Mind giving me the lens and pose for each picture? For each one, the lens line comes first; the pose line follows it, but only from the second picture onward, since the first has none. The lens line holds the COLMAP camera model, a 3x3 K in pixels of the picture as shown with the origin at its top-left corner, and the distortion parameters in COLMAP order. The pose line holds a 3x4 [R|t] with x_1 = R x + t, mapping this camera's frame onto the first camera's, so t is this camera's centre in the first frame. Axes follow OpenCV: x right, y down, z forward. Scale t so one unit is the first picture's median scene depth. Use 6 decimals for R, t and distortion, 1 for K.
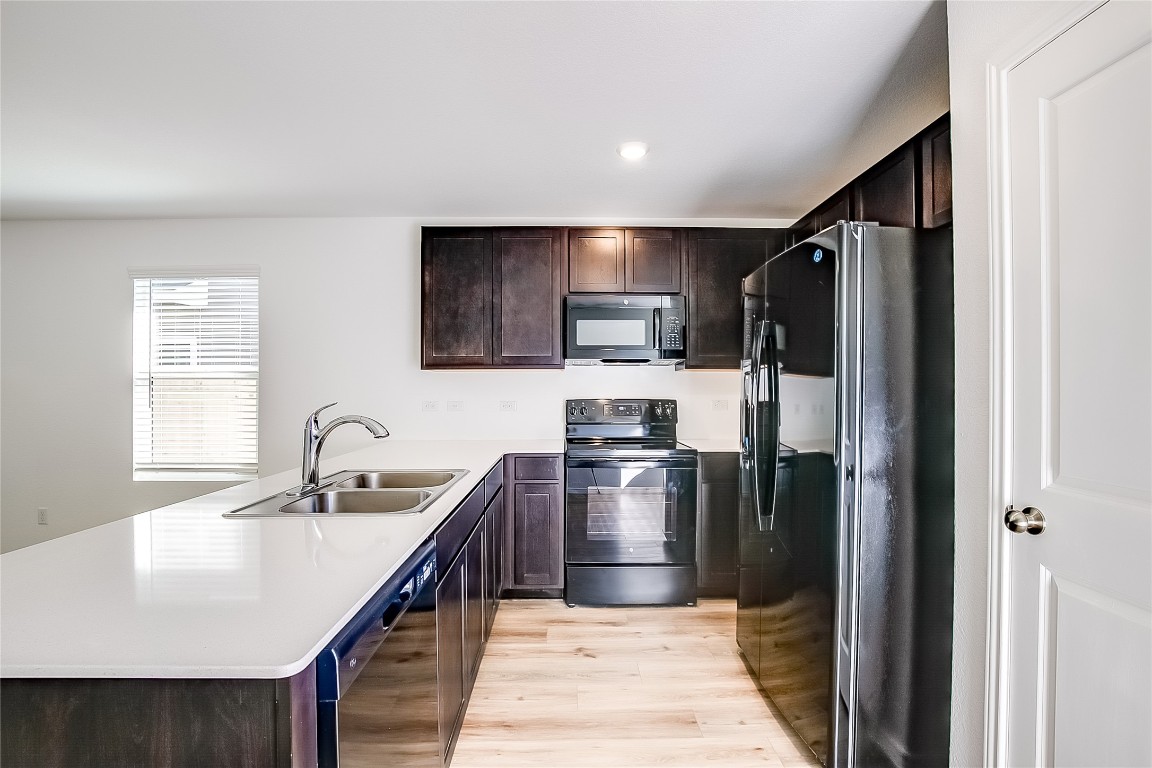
lens RADIAL K [[532.3, 0, 571.5], [0, 532.3, 387.2], [0, 0, 1]] dist [-0.037830, 0.011695]
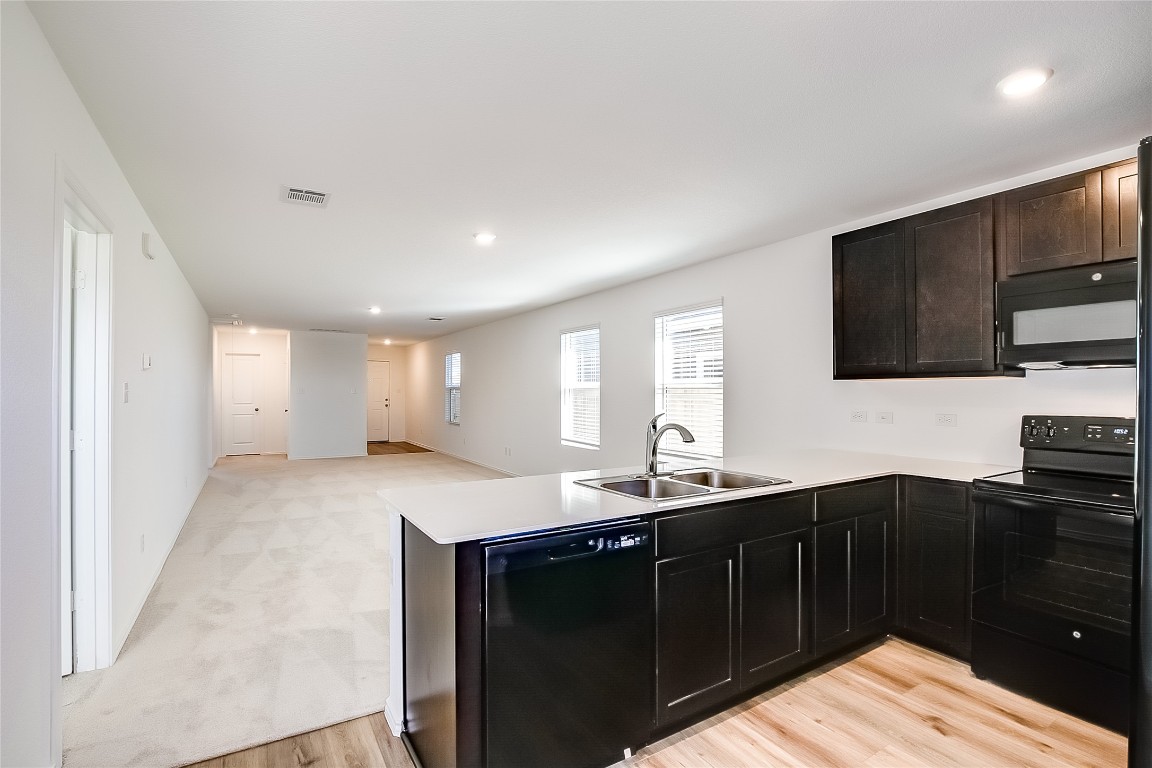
lens RADIAL K [[532.3, 0, 571.5], [0, 532.3, 387.2], [0, 0, 1]] dist [-0.037830, 0.011695]
pose [[0.511984, -0.004078, -0.858985, 0.325583], [0.001655, 0.999992, -0.003761, -0.016723], [0.858994, 0.000504, 0.511986, 0.069781]]
